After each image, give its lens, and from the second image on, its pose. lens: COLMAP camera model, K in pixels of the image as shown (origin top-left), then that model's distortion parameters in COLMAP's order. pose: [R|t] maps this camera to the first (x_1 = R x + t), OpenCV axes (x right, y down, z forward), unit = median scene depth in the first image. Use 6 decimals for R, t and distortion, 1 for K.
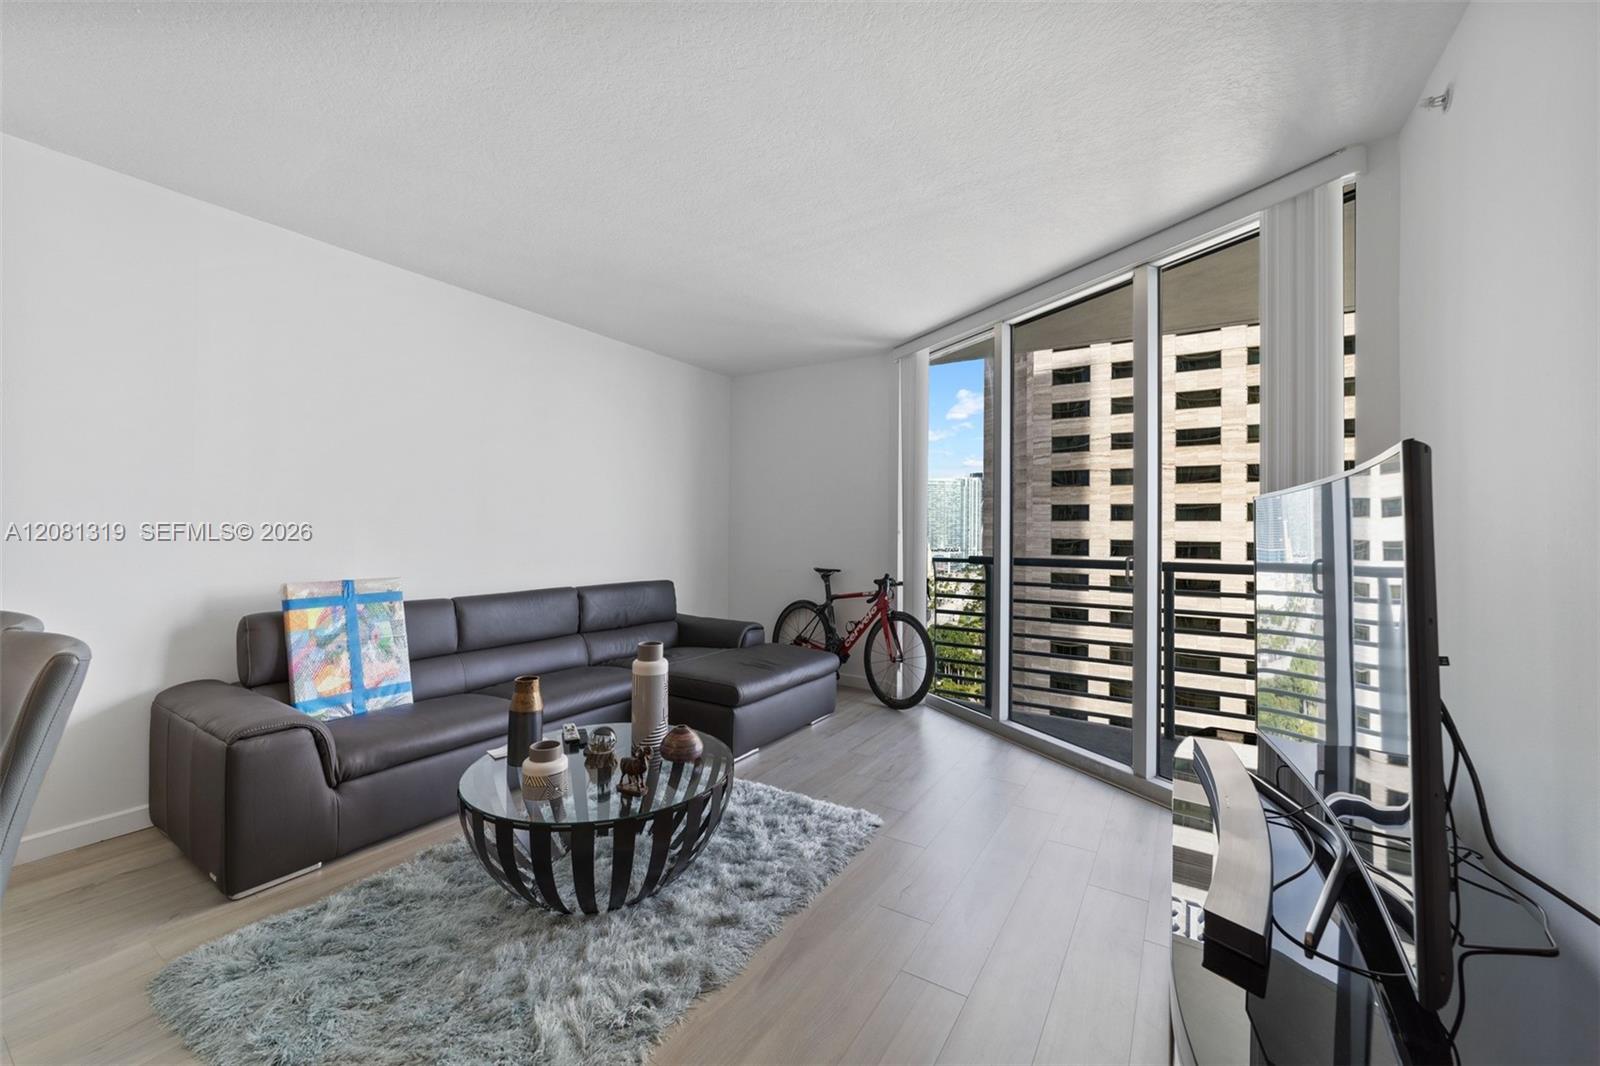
lens RADIAL K [[628.7, 0, 796.7], [0, 628.7, 522.5], [0, 0, 1]] dist [-0.001402, -0.000088]
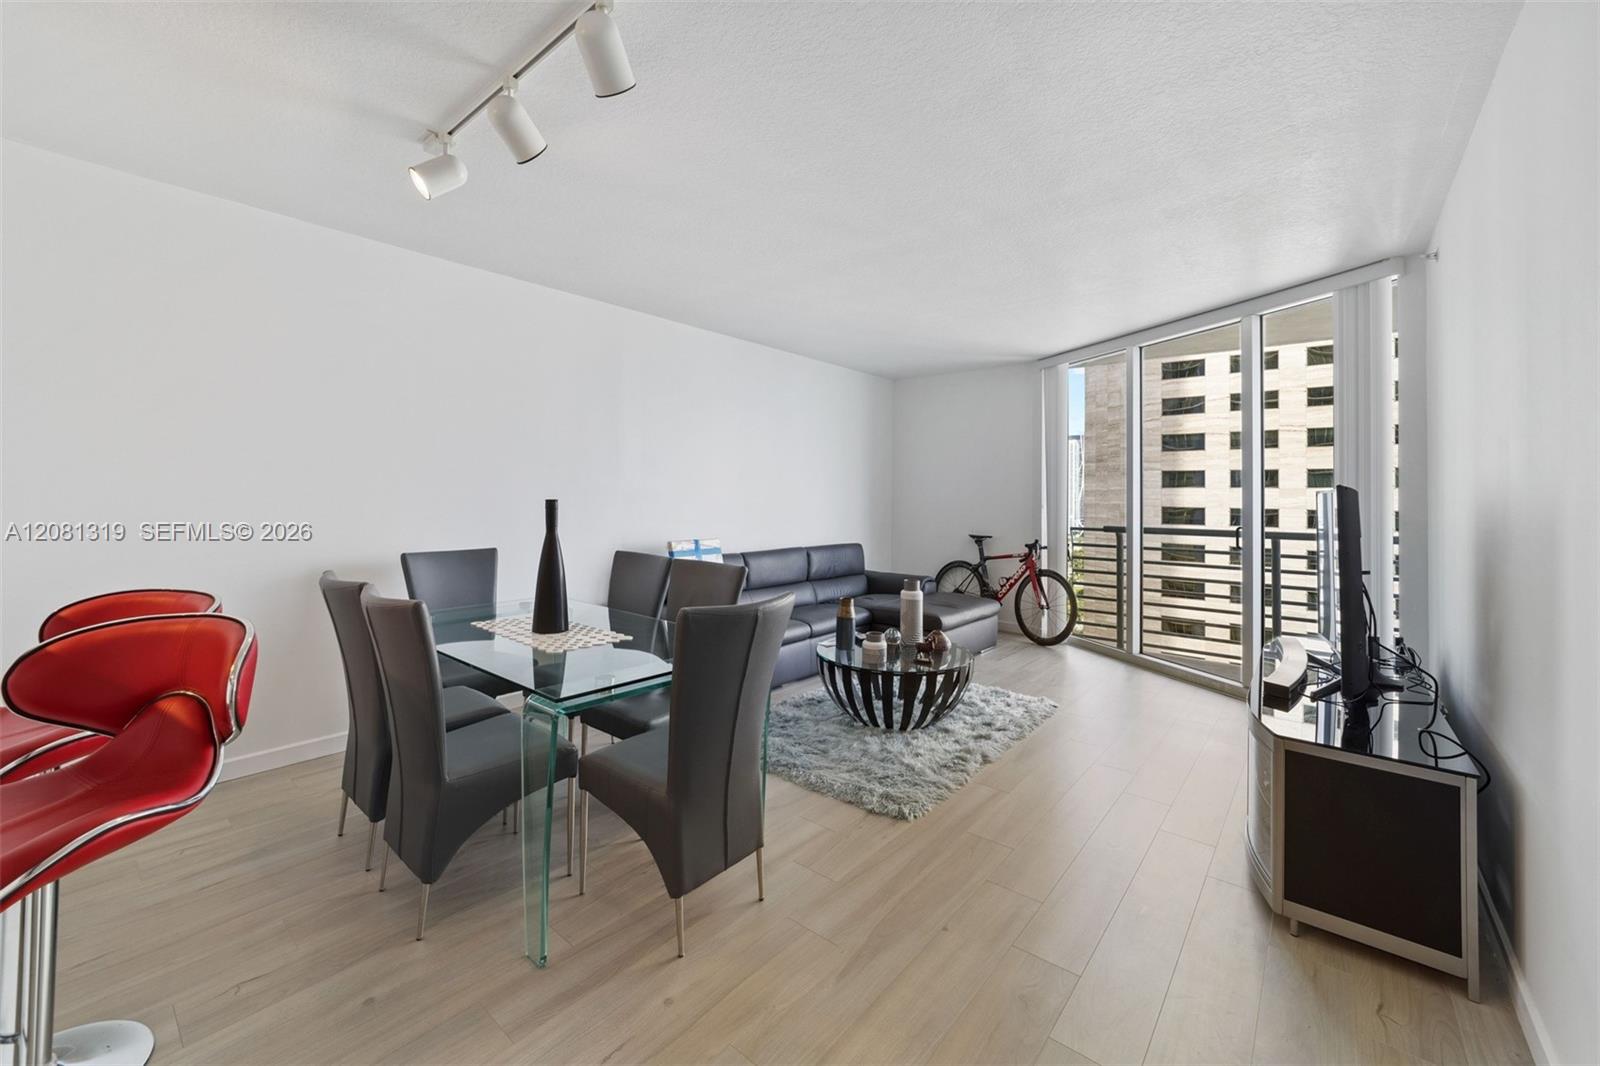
lens RADIAL K [[638.3, 0, 799.9], [0, 638.3, 489.4], [0, 0, 1]] dist [-0.000266, -0.000045]
pose [[0.991657, -0.002211, -0.128882, -0.161717], [0.002191, 0.999998, -0.000295, -0.020021], [0.128883, 0.000010, 0.991660, -0.339114]]
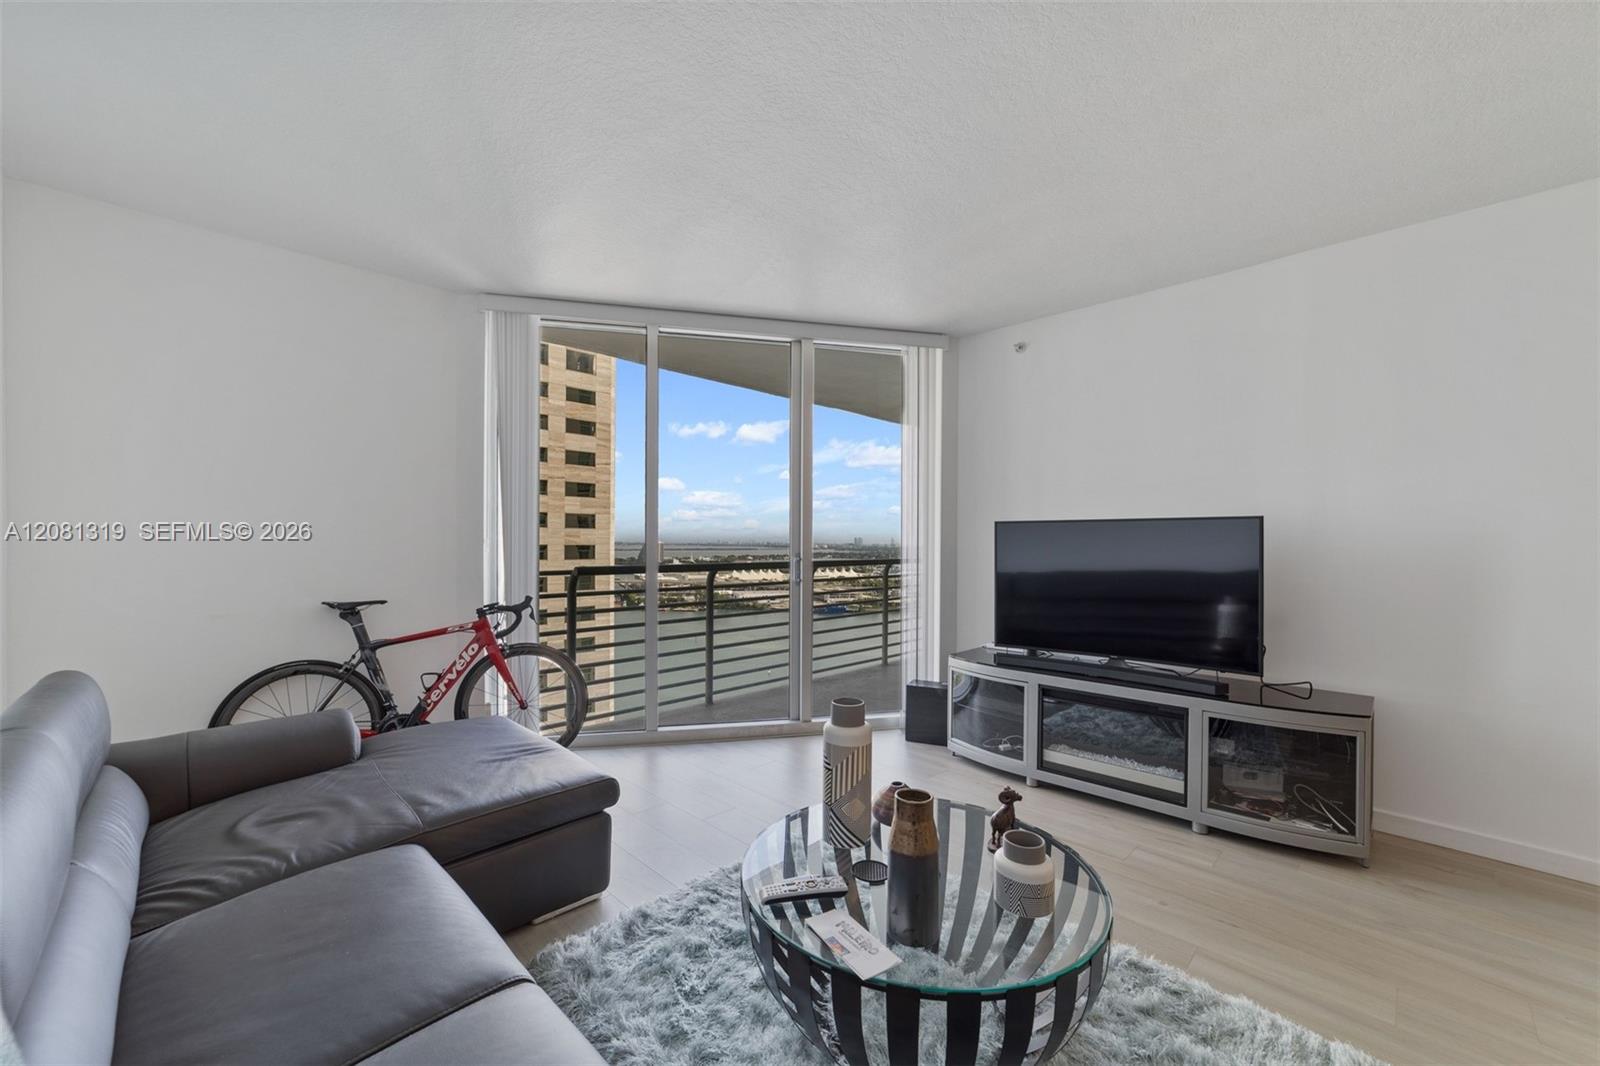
lens RADIAL K [[628.7, 0, 796.7], [0, 628.7, 522.5], [0, 0, 1]] dist [-0.001402, -0.000088]
pose [[0.224588, 0.019772, 0.974253, -0.524619], [-0.007564, 0.999799, -0.018547, 0.003833], [-0.974424, -0.003203, 0.224692, 0.492265]]
